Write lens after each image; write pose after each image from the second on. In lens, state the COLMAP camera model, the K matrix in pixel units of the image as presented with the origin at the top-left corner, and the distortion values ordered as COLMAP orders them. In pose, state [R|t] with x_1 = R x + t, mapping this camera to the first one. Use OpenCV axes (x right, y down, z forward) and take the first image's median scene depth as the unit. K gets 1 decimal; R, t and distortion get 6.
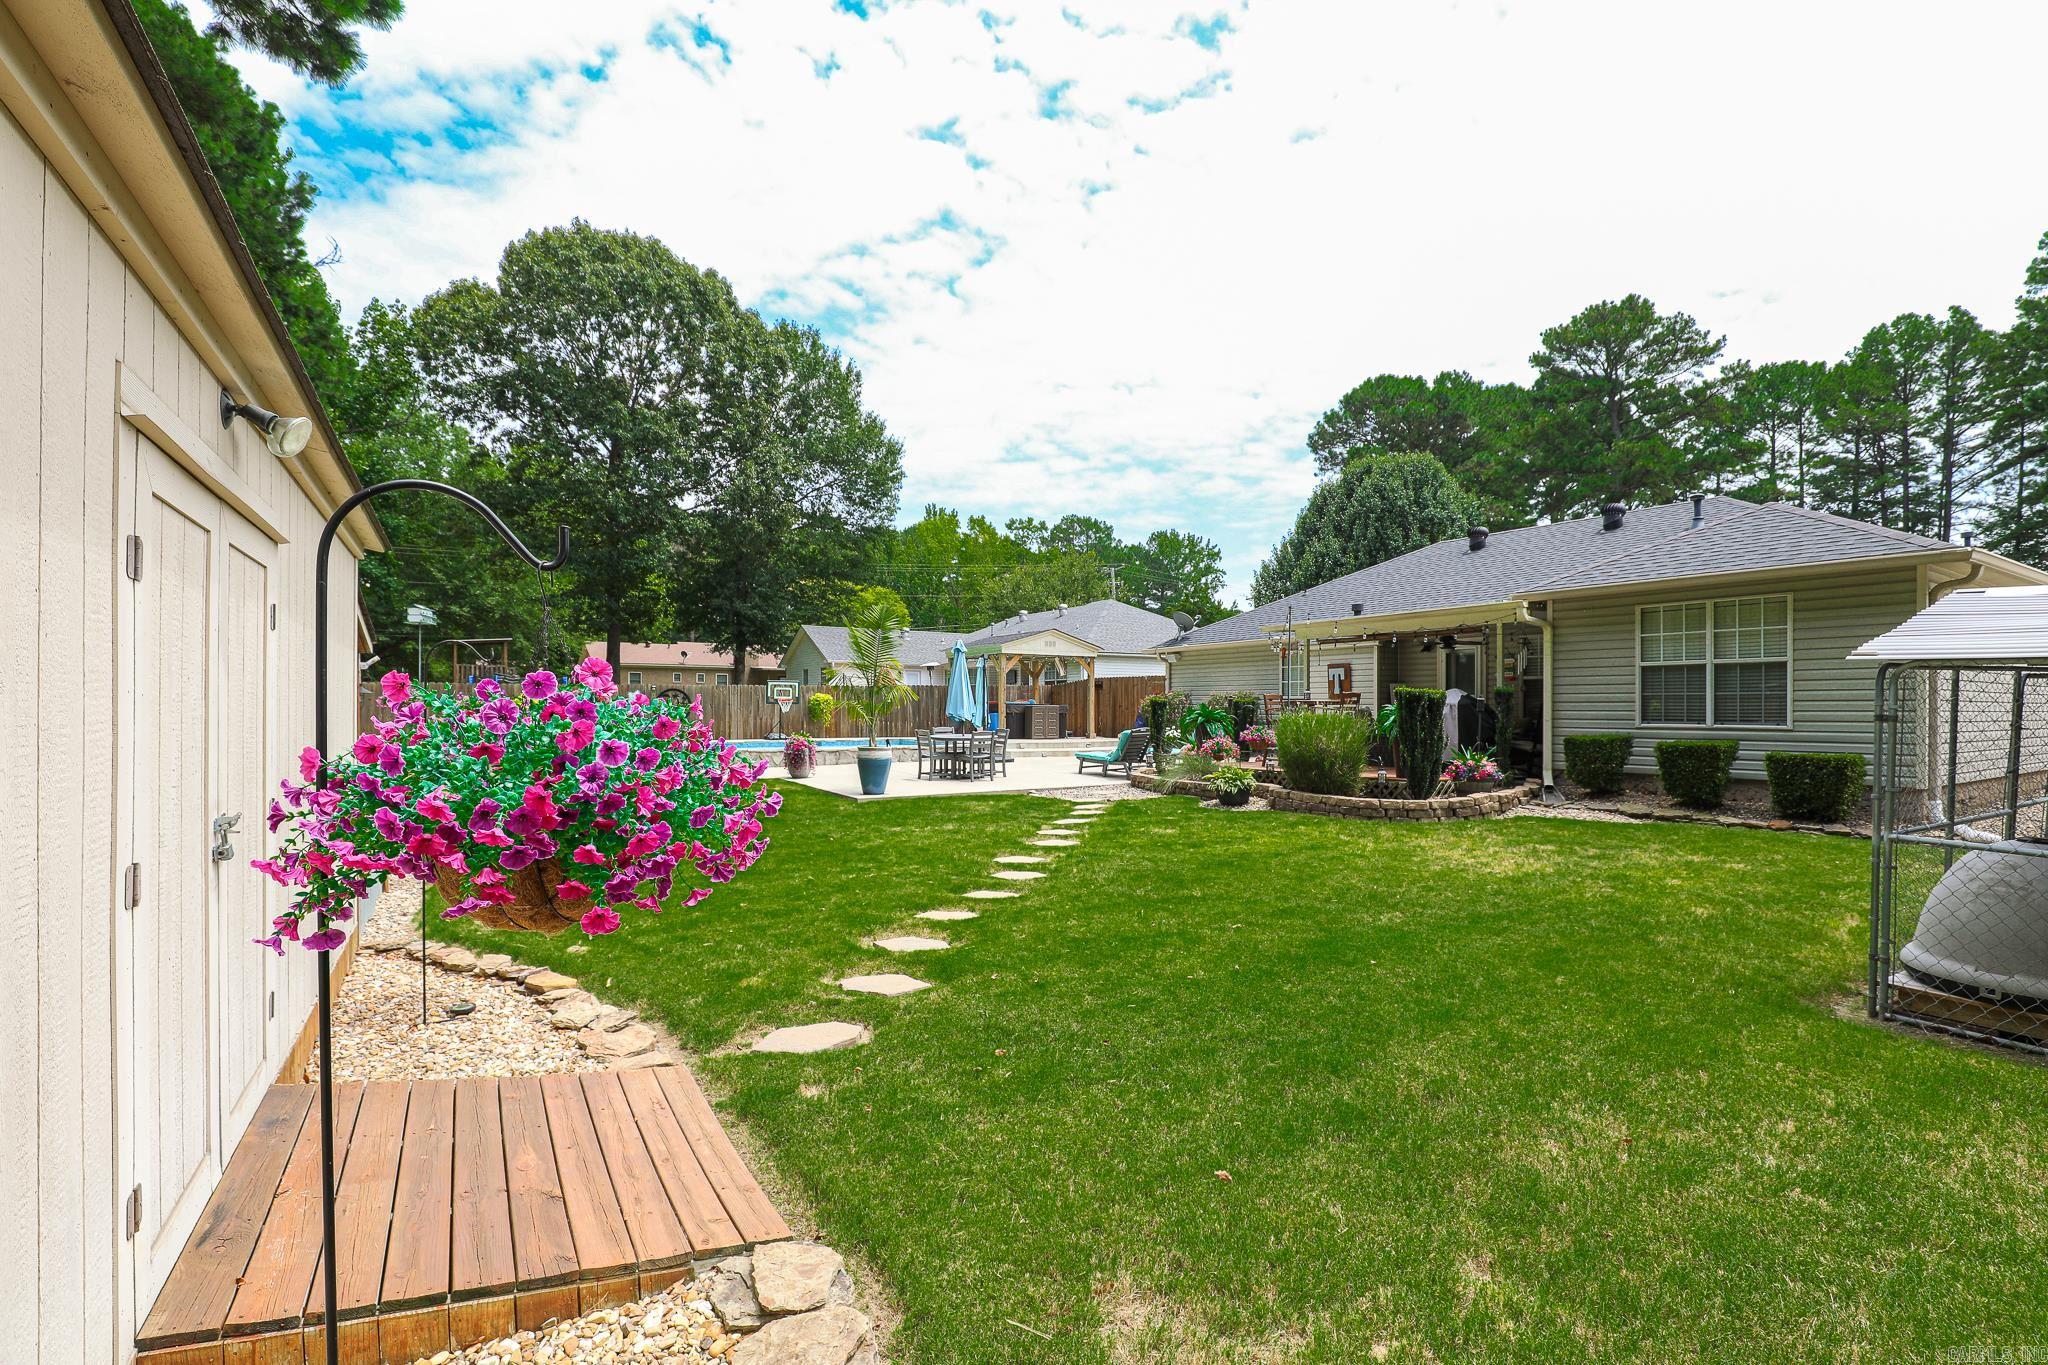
lens RADIAL K [[960.4, 0, 1024.2], [0, 960.4, 704.8], [0, 0, 1]] dist [-0.000621, -0.000382]
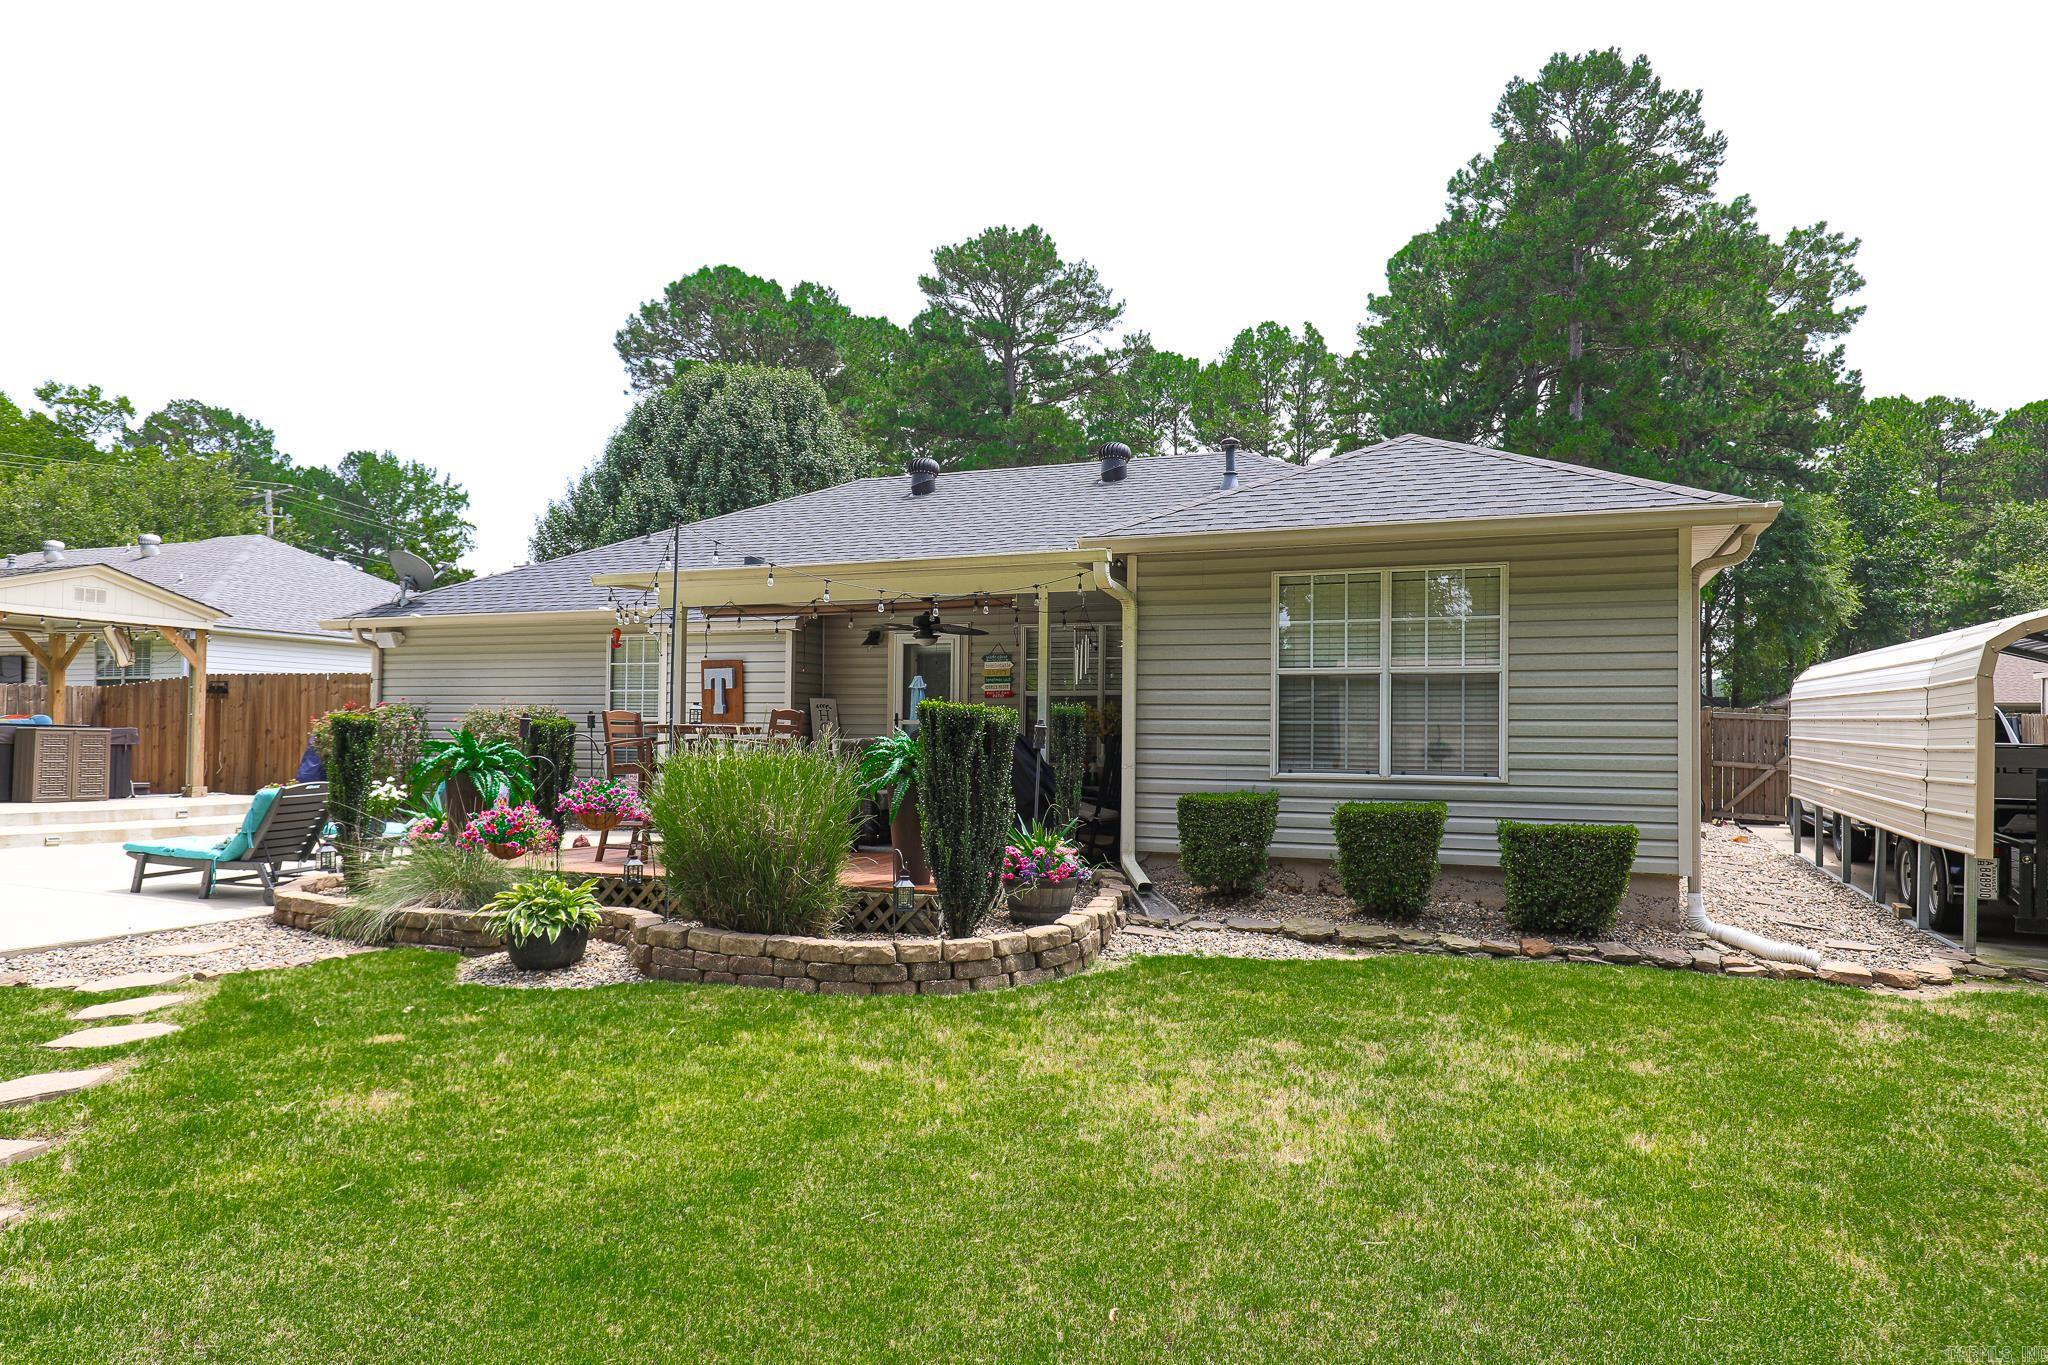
lens RADIAL K [[1228.6, 0, 1025.2], [0, 1228.6, 709.5], [0, 0, 1]] dist [0.018422, 0.003545]
pose [[0.804366, 0.022402, 0.593712, 0.026470], [-0.011337, 0.999686, -0.022361, -0.000125], [-0.594026, 0.011255, 0.804367, 0.188506]]
